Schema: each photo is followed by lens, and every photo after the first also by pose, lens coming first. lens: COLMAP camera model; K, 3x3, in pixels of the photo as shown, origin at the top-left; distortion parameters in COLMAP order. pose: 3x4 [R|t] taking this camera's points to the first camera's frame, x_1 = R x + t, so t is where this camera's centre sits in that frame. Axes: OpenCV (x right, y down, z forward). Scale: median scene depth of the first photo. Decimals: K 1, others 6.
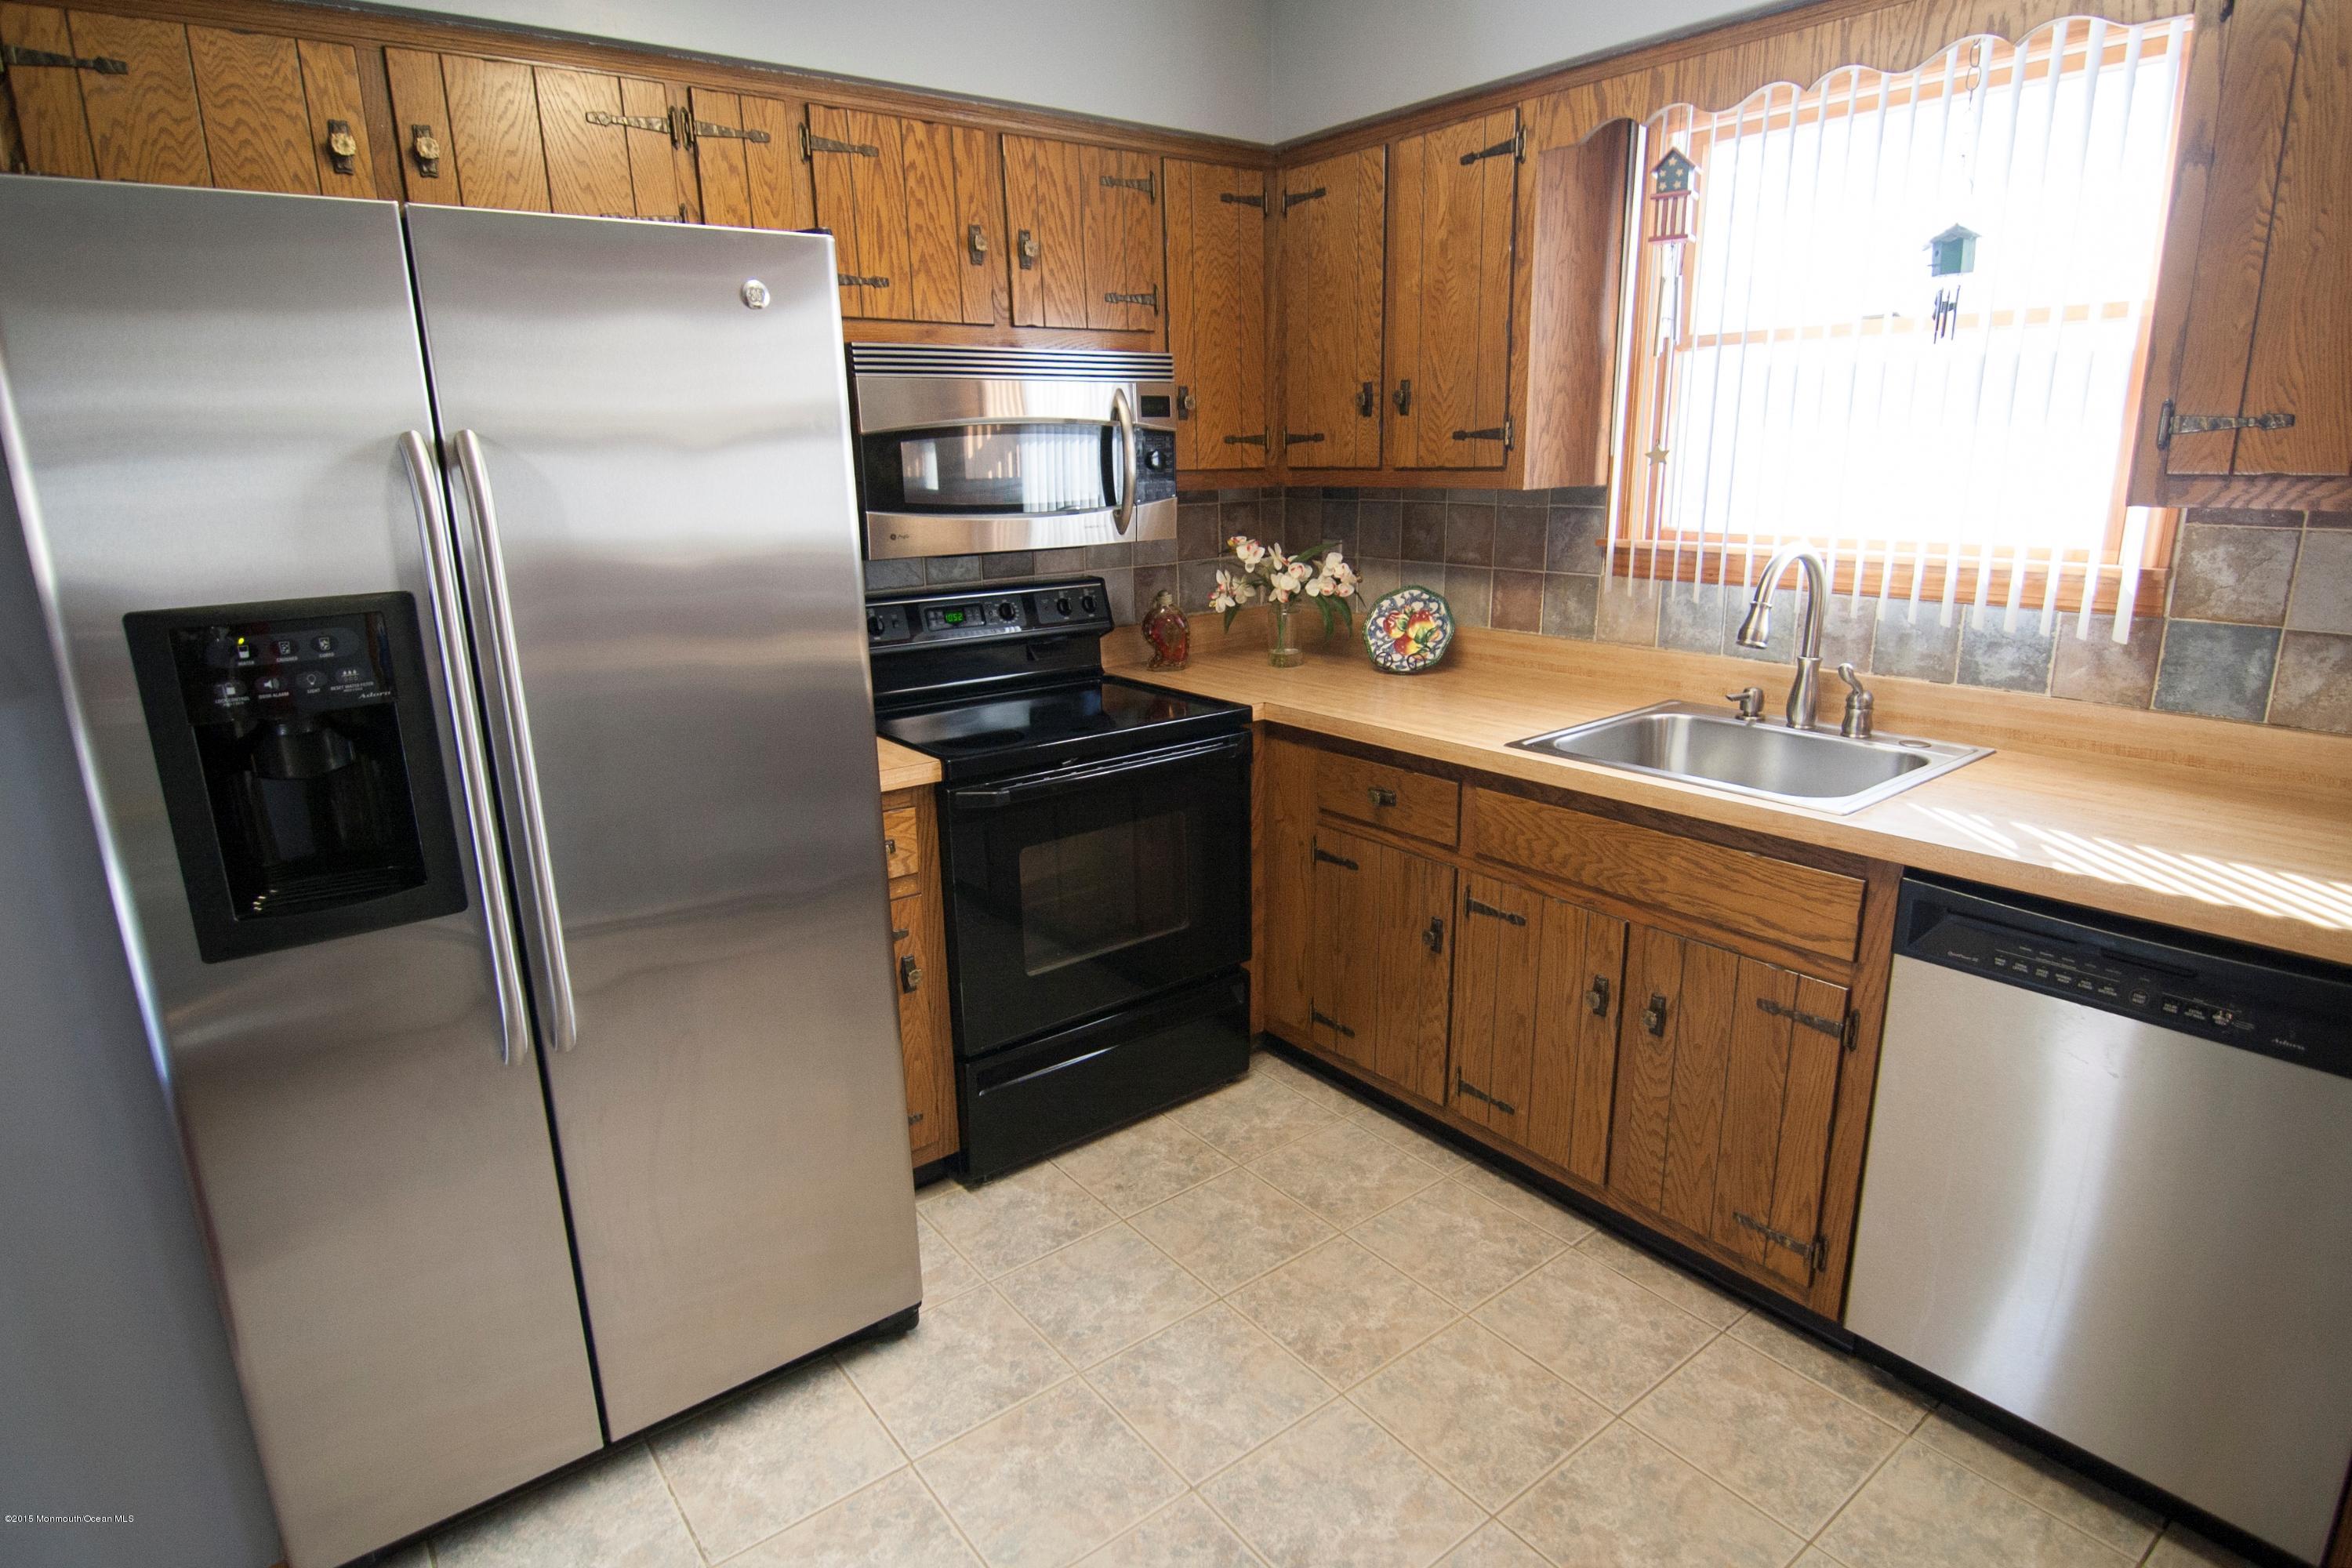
lens RADIAL K [[1264.1, 0, 1176.0], [0, 1264.1, 784.0], [0, 0, 1]] dist [0.000571, -0.013345]
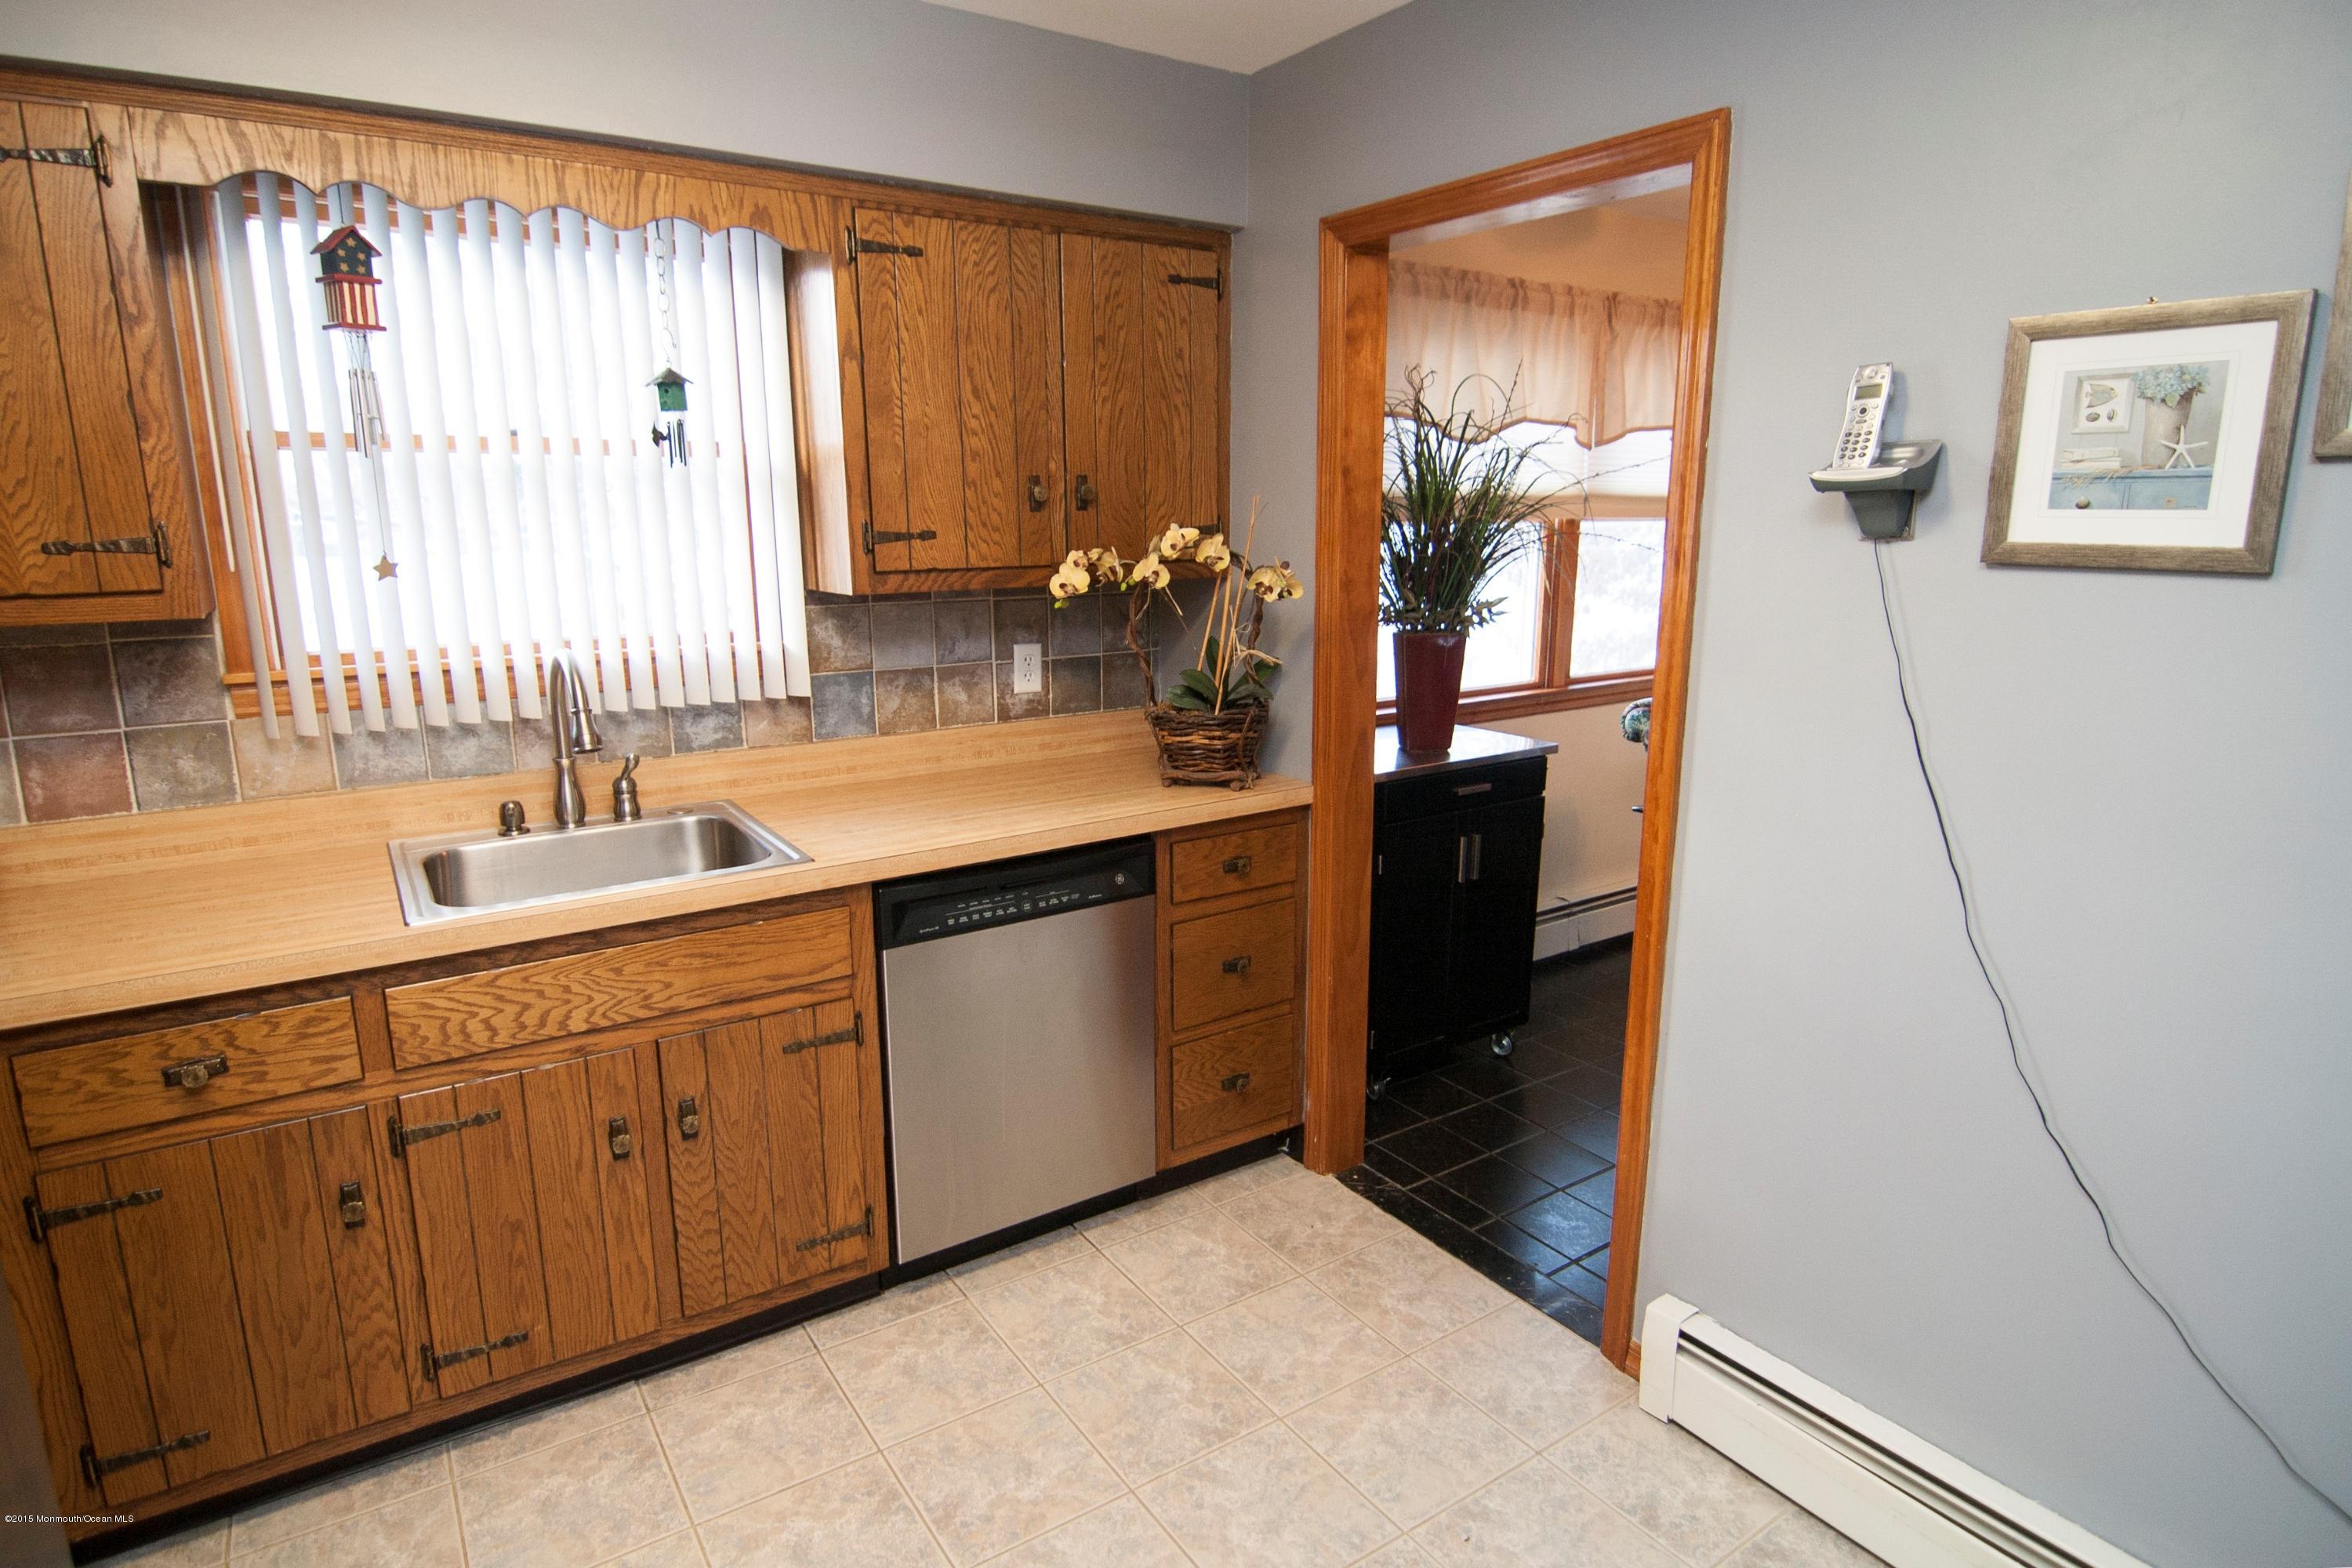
lens RADIAL K [[1264.1, 0, 1176.0], [0, 1264.1, 784.0], [0, 0, 1]] dist [0.000571, -0.013345]
pose [[0.066894, -0.189214, 0.979655, -0.517249], [0.261666, 0.950815, 0.165776, -0.131854], [-0.962837, 0.245253, 0.113115, 0.452310]]
